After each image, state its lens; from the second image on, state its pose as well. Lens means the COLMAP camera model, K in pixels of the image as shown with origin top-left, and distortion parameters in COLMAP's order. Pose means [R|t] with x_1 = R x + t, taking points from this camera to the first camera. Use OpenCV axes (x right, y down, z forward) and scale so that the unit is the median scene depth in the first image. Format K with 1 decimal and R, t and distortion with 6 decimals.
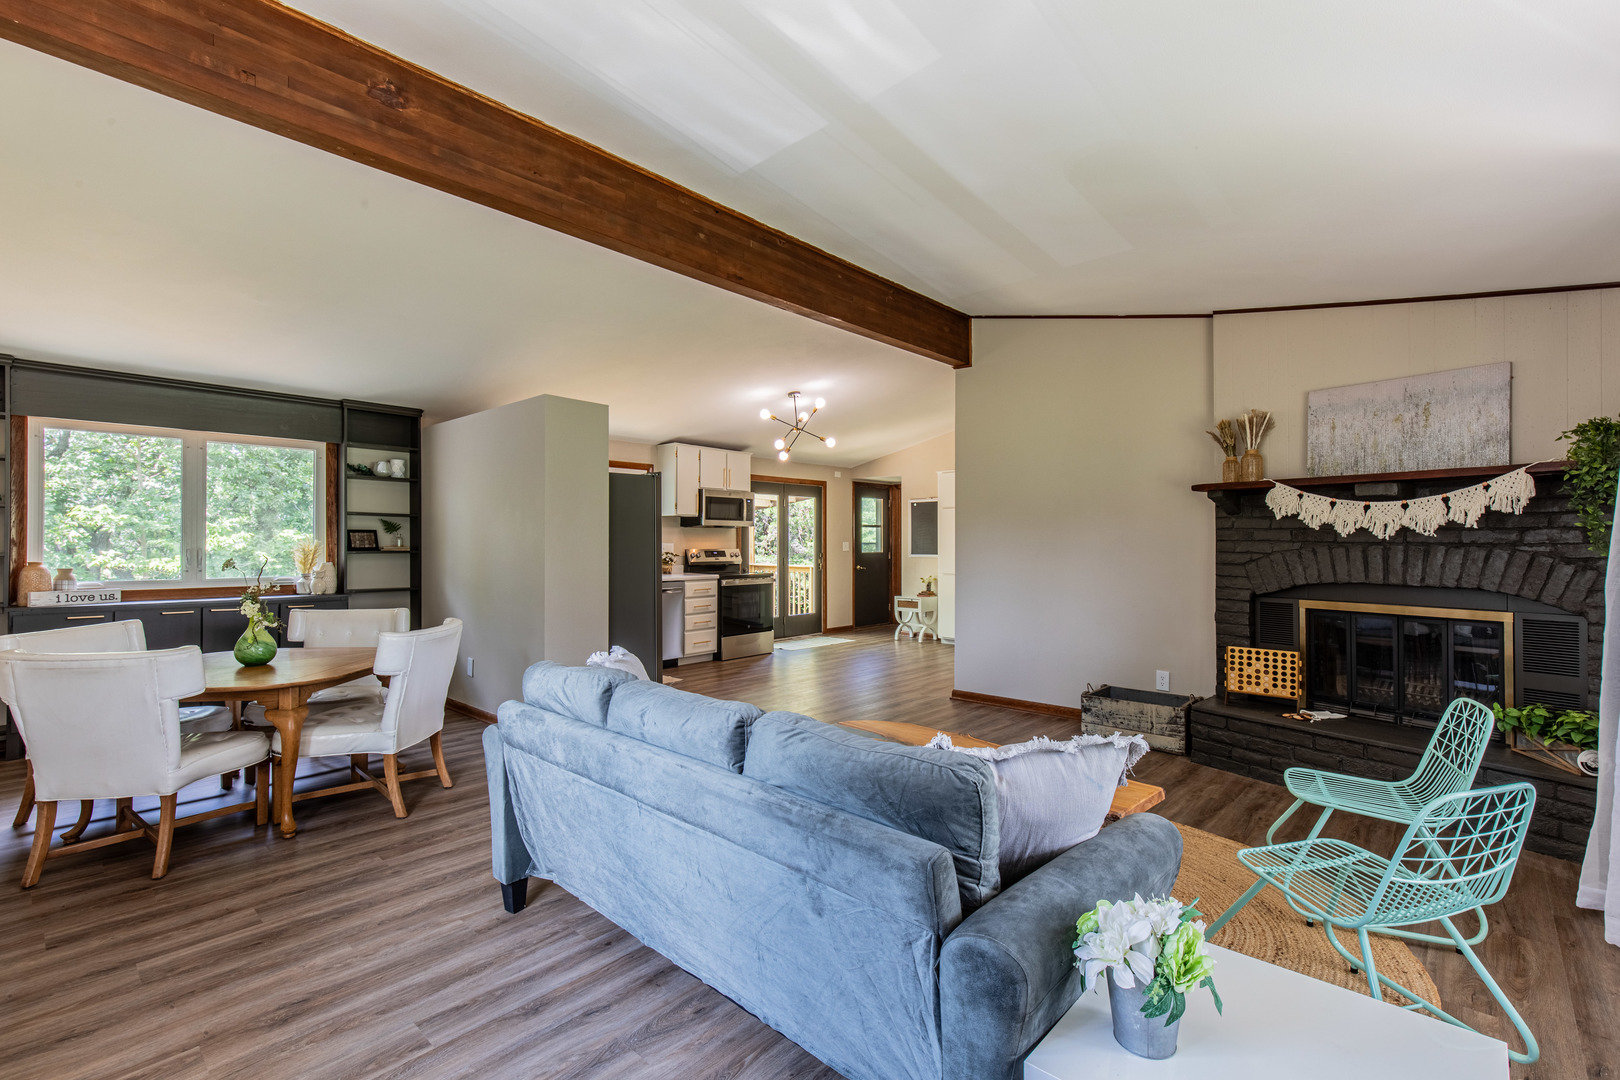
lens RADIAL K [[723.3, 0, 810.0], [0, 723.3, 540.0], [0, 0, 1]] dist [-0.012809, 0.000180]
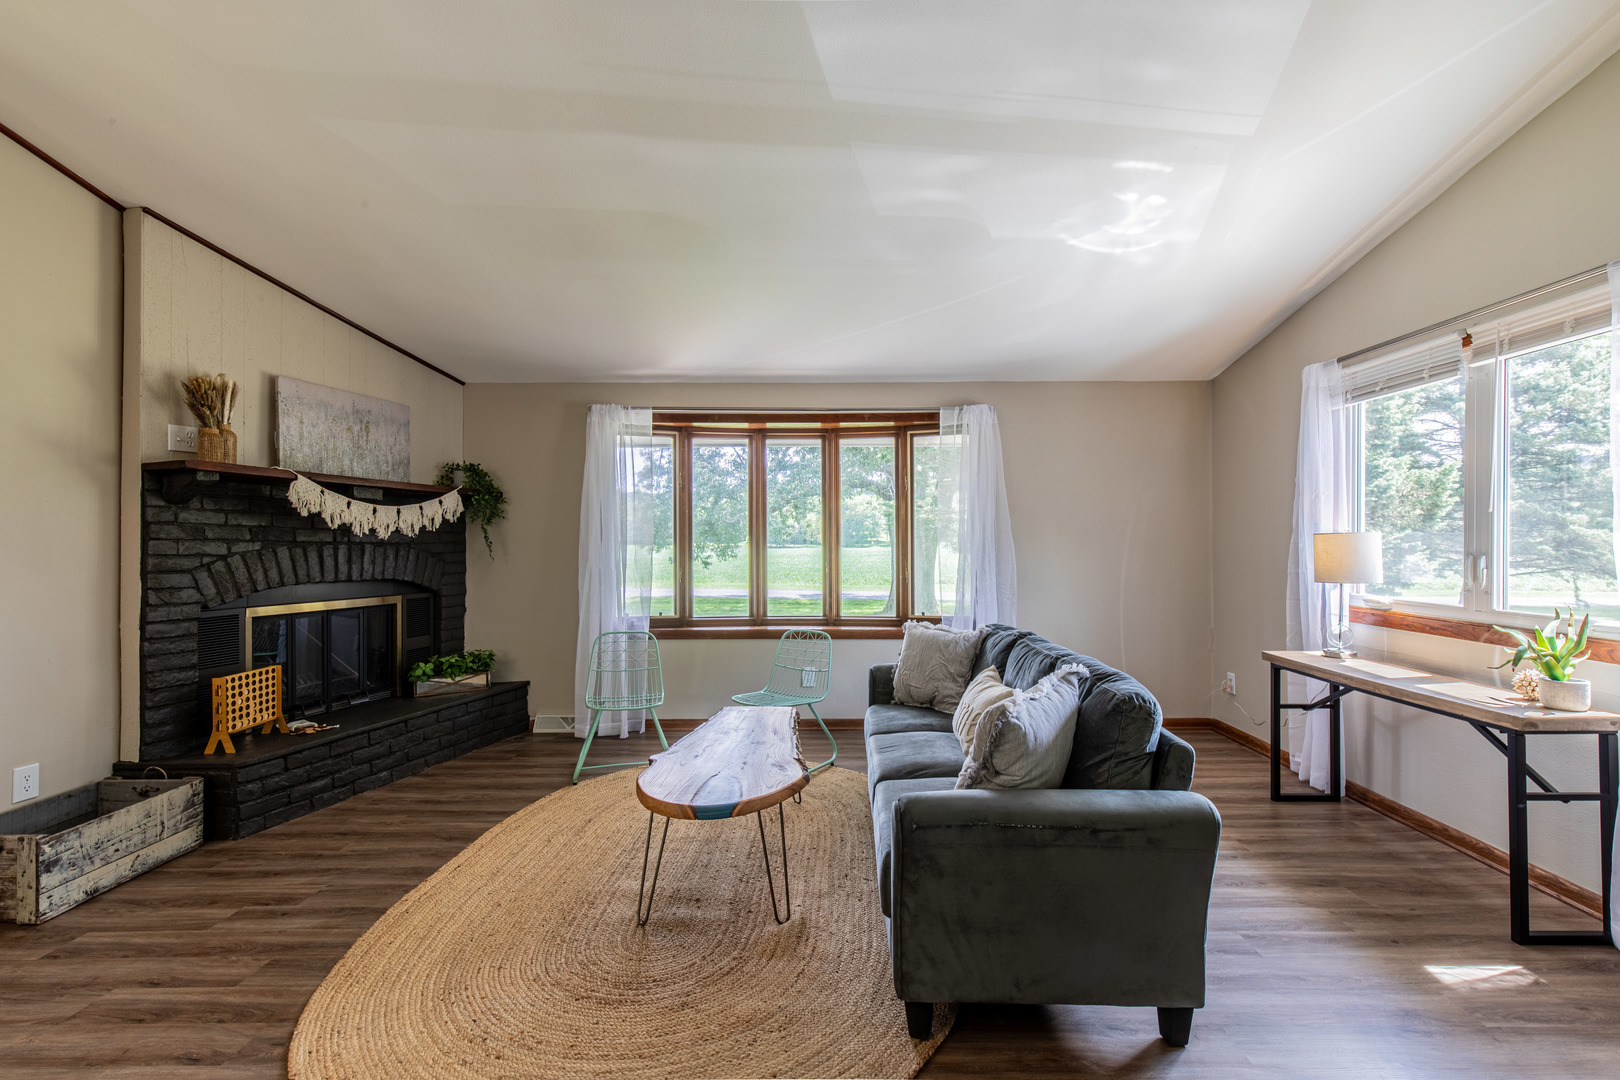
lens RADIAL K [[715.5, 0, 831.0], [0, 715.5, 533.6], [0, 0, 1]] dist [0.002697, 0.000445]
pose [[-0.675372, 0.008516, 0.737428, -0.428903], [-0.002499, 0.999901, -0.013837, 0.003570], [-0.737473, -0.011188, -0.675284, 1.063795]]
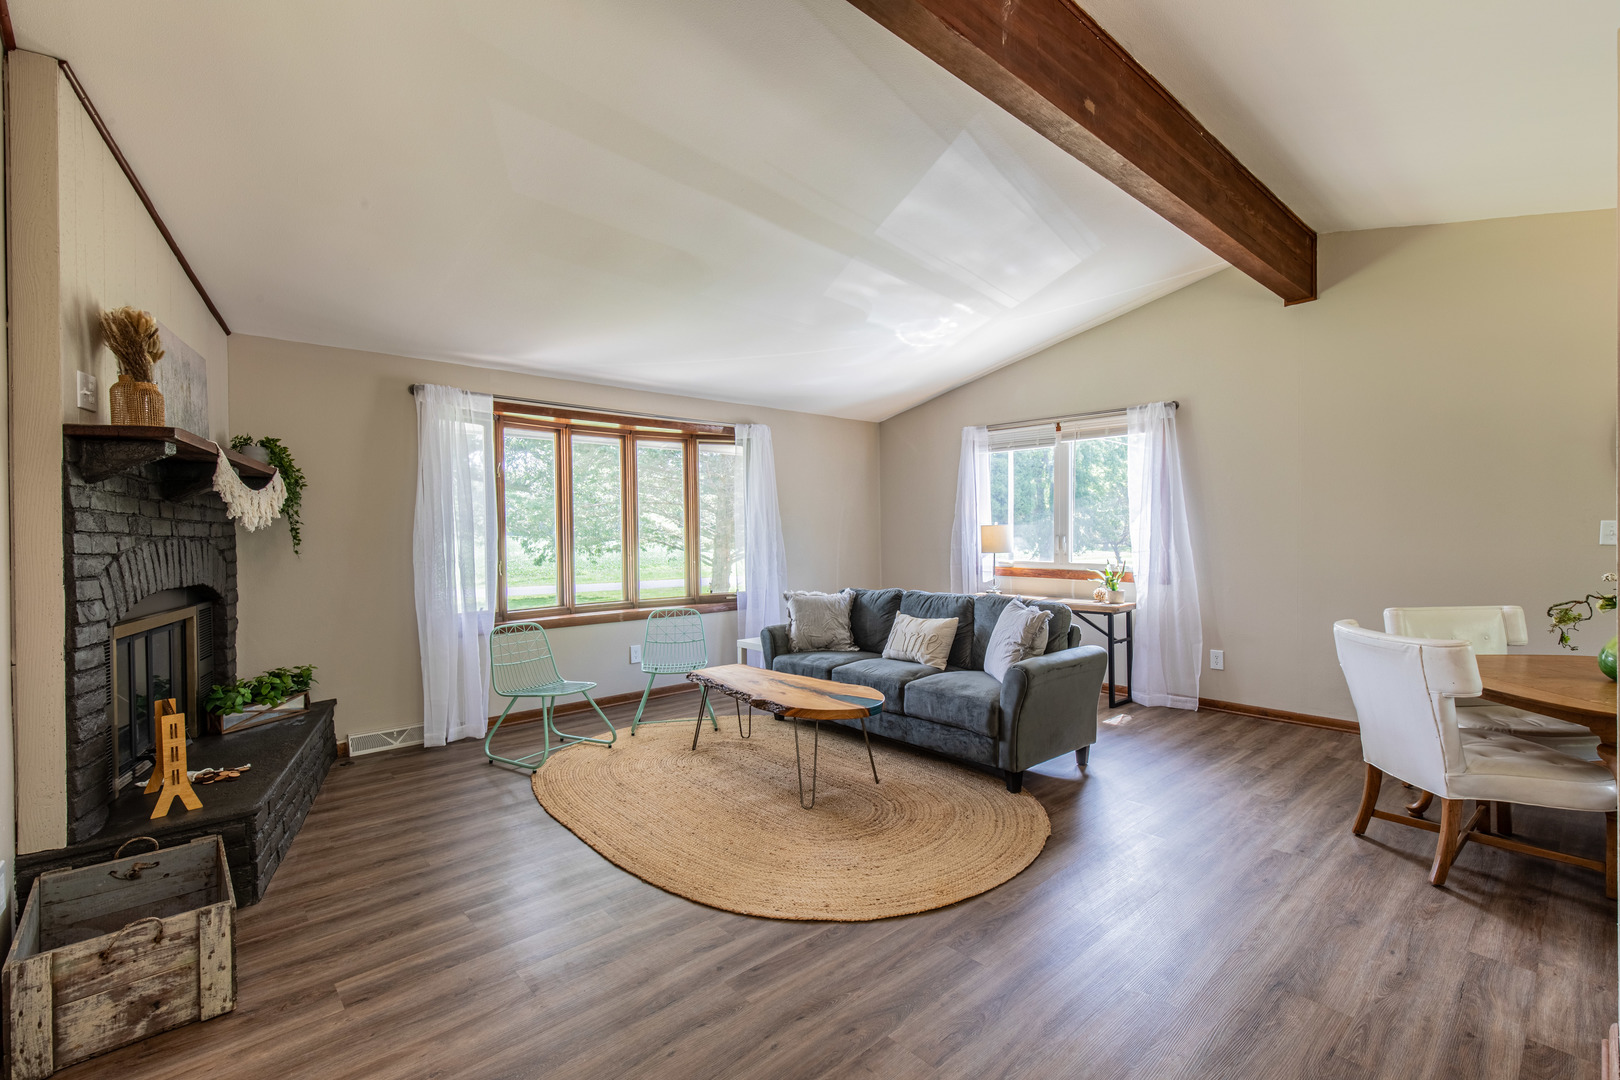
lens RADIAL K [[723.3, 0, 810.0], [0, 723.3, 540.0], [0, 0, 1]] dist [-0.012809, 0.000180]
pose [[-0.996490, 0.008125, 0.083315, 0.022394], [0.008663, 0.999944, 0.006094, 0.008035], [-0.083261, 0.006794, -0.996505, 1.569792]]
